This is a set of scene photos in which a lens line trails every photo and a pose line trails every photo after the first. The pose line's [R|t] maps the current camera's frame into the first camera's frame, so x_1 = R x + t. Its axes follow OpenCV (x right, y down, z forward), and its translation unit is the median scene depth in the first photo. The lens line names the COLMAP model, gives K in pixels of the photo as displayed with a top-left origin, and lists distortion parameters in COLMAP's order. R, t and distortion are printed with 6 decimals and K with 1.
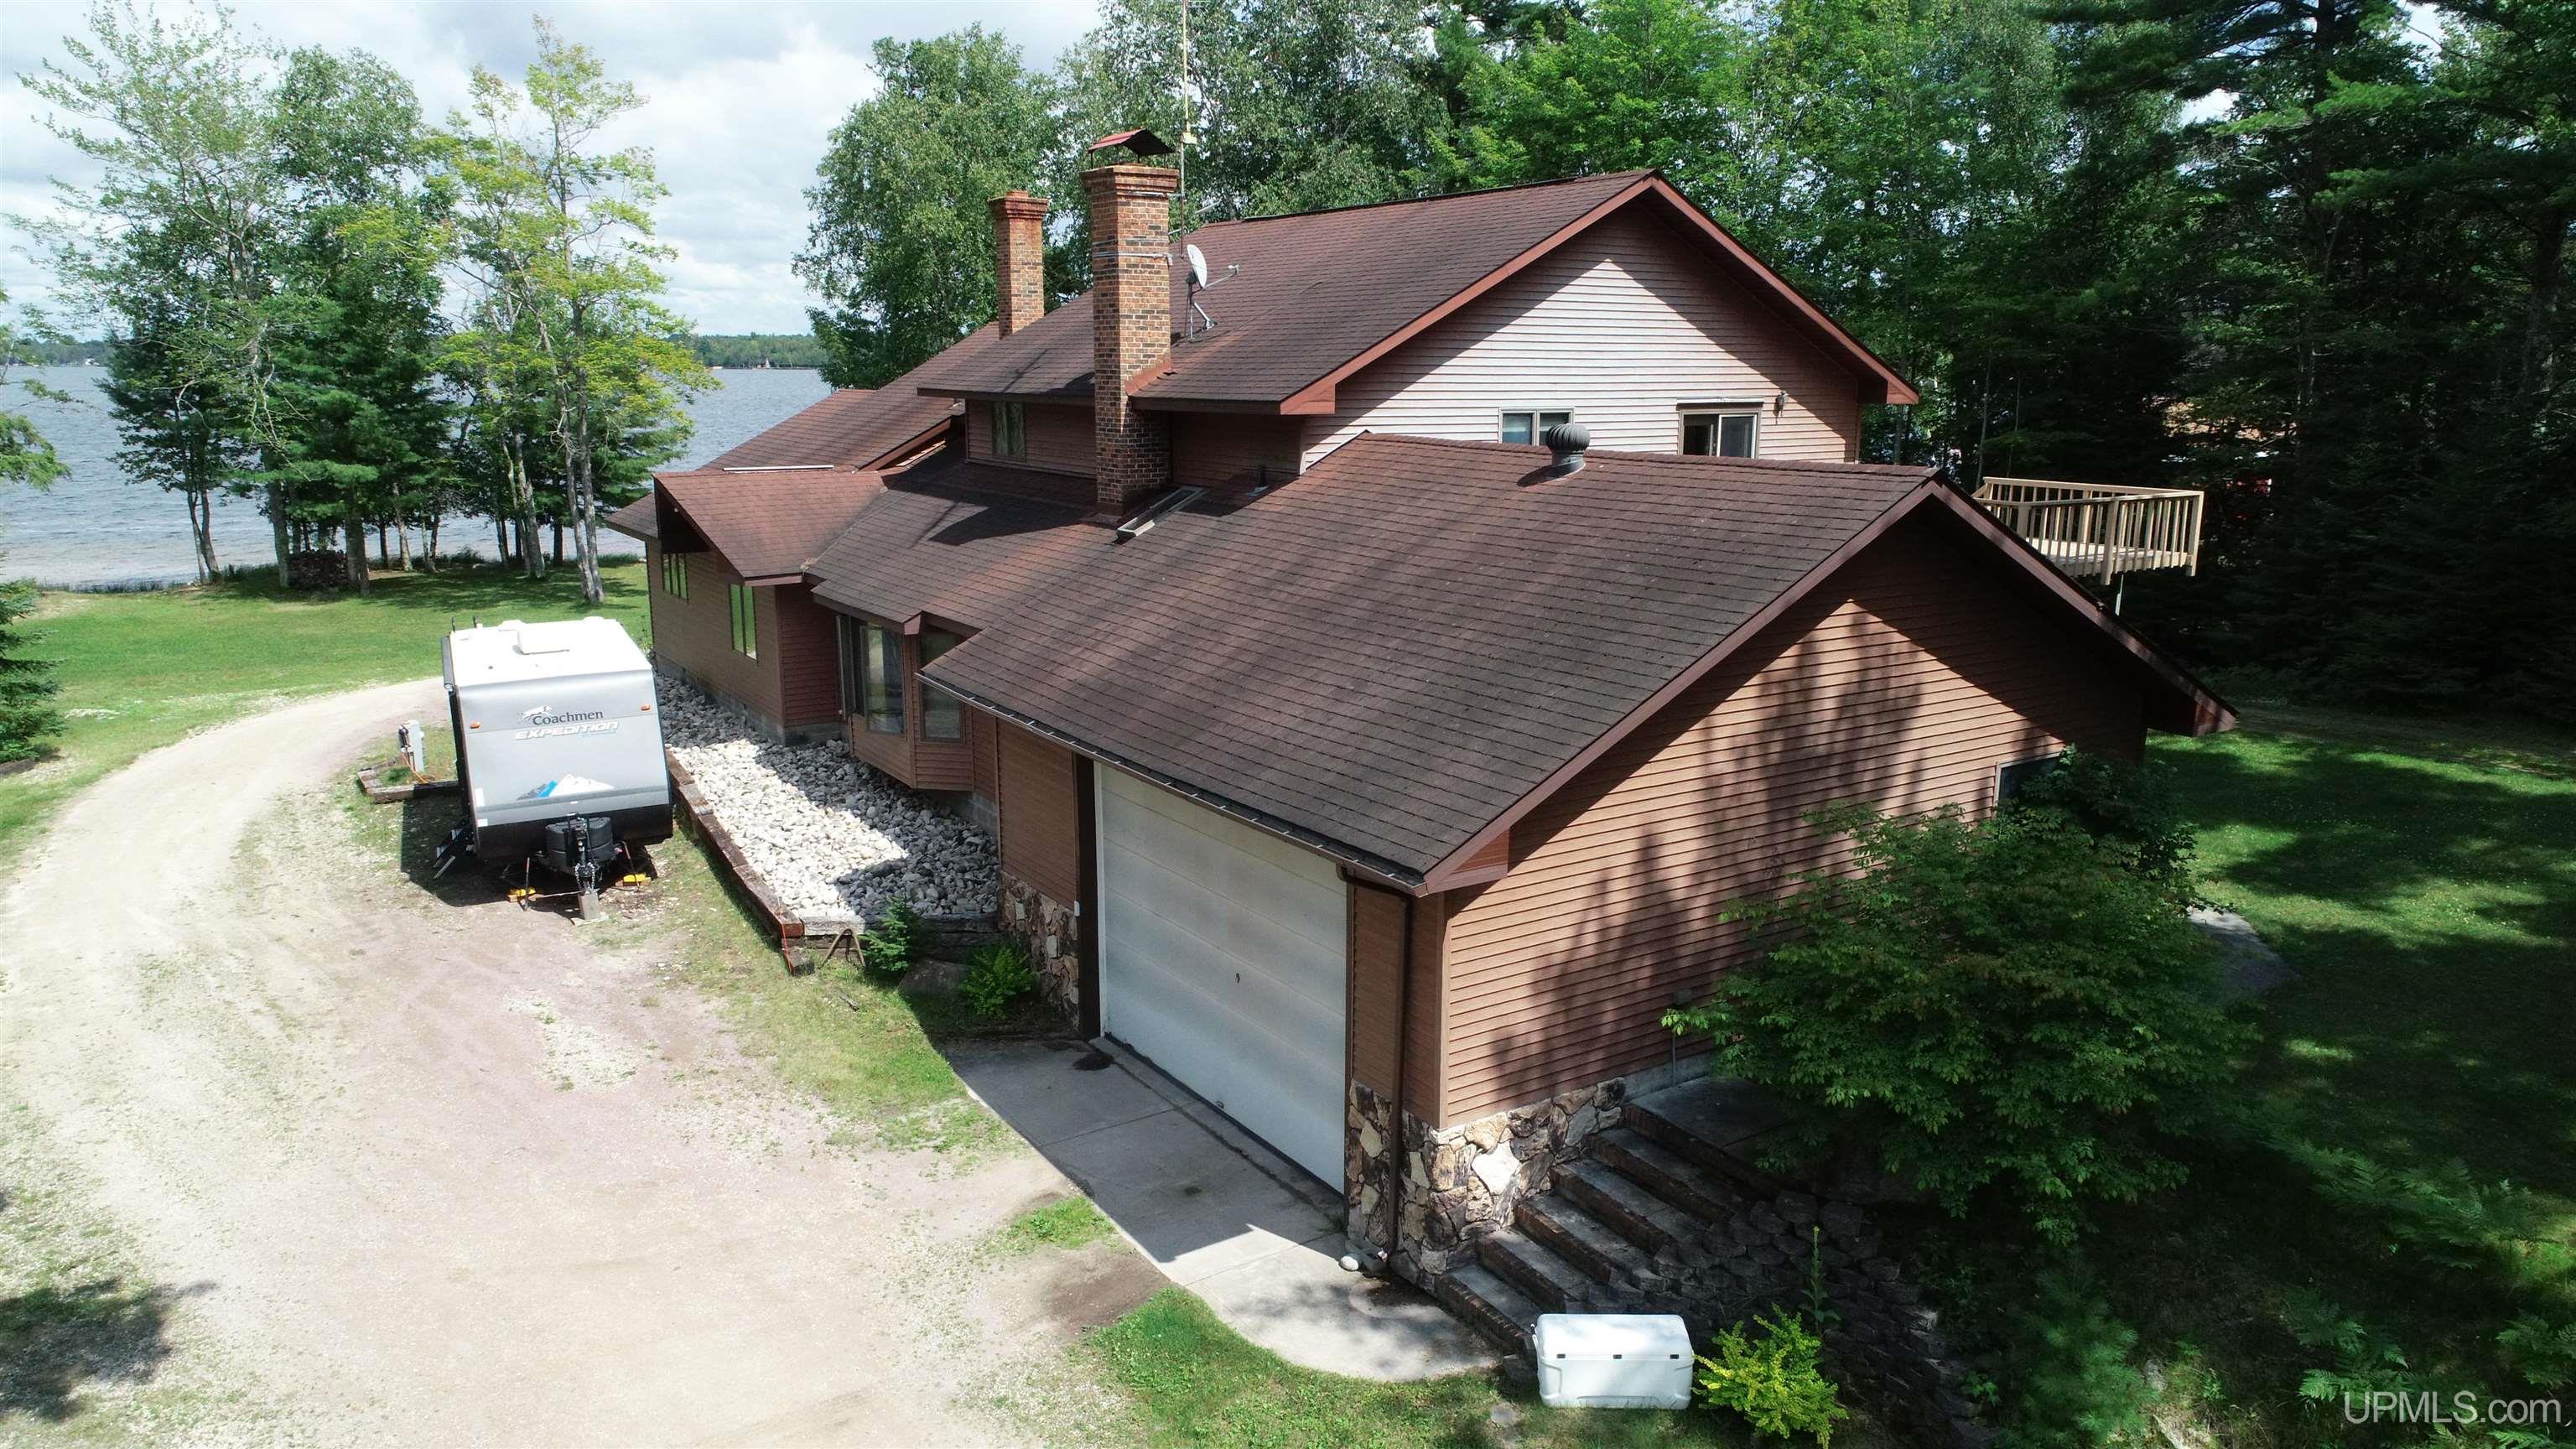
lens RADIAL K [[1643.2, 0, 1287.9], [0, 1643.2, 725.4], [0, 0, 1]] dist [0.002708, -0.000850]
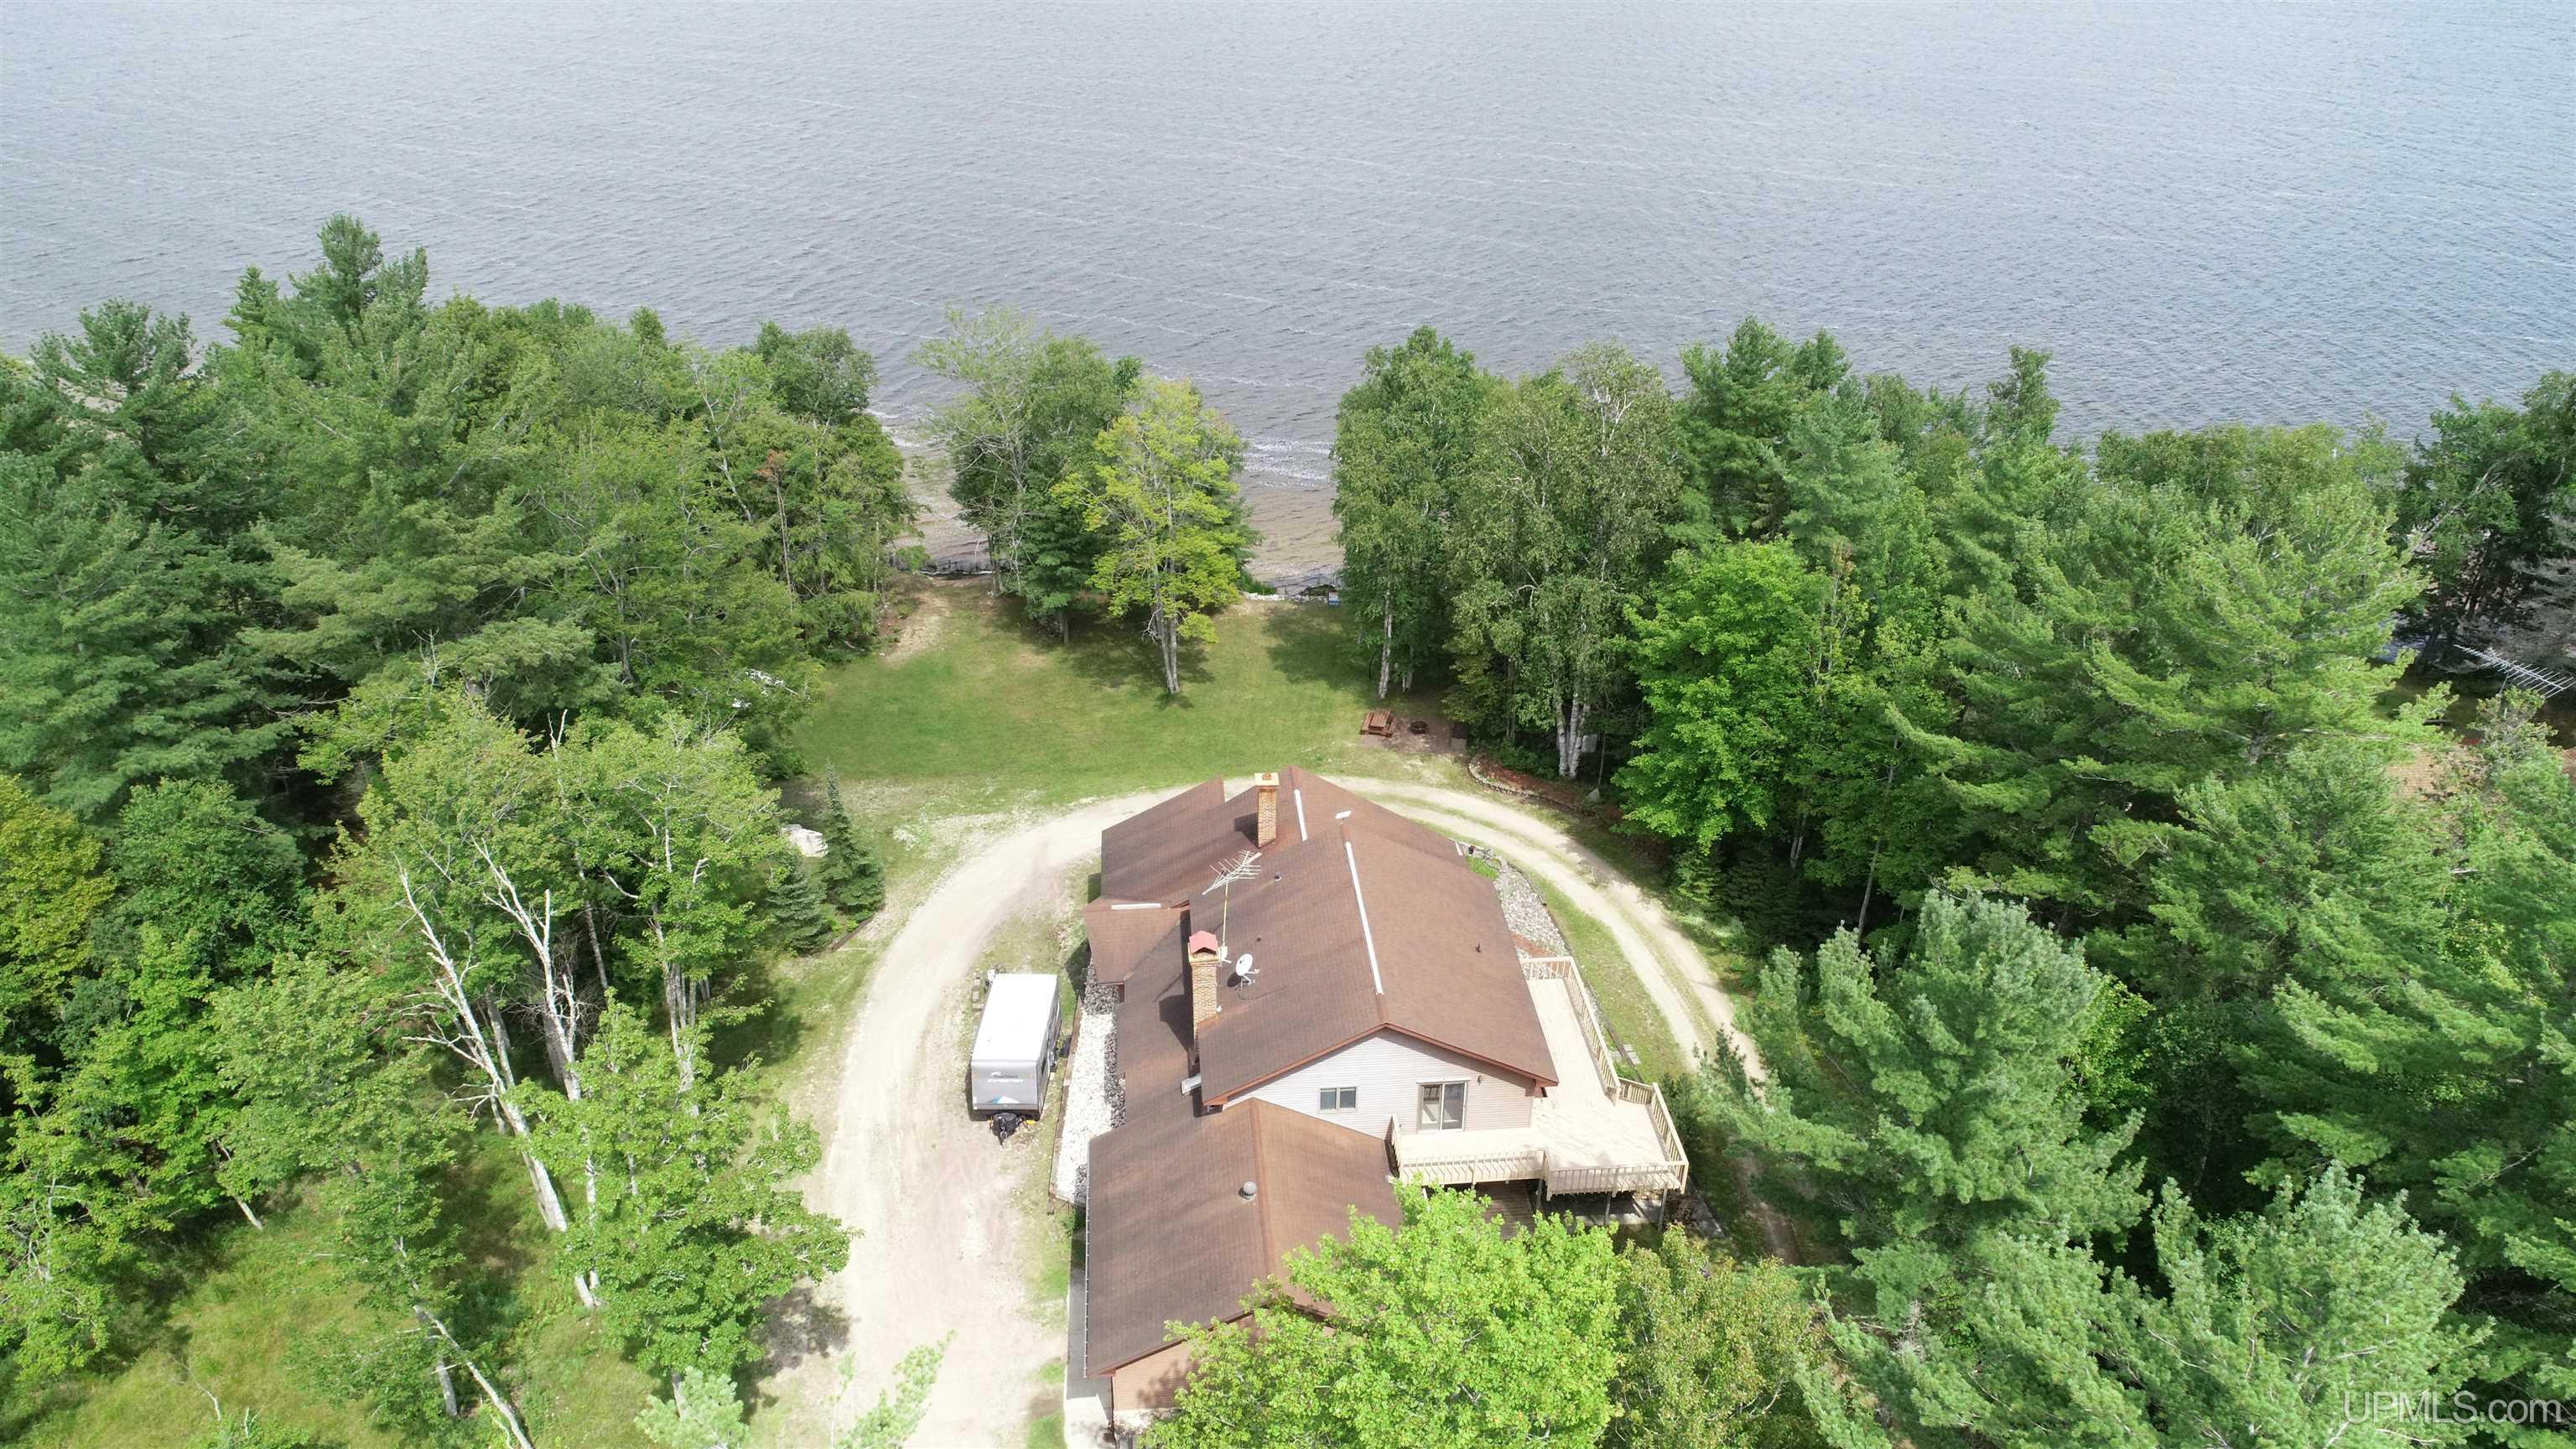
lens RADIAL K [[1643.2, 0, 1287.6], [0, 1643.2, 724.7], [0, 0, 1]] dist [0.002708, -0.000850]
pose [[0.882265, 0.233202, -0.408932, 0.994001], [-0.108337, 0.945942, 0.305707, -1.497560], [0.458117, -0.225412, 0.859836, -1.044328]]
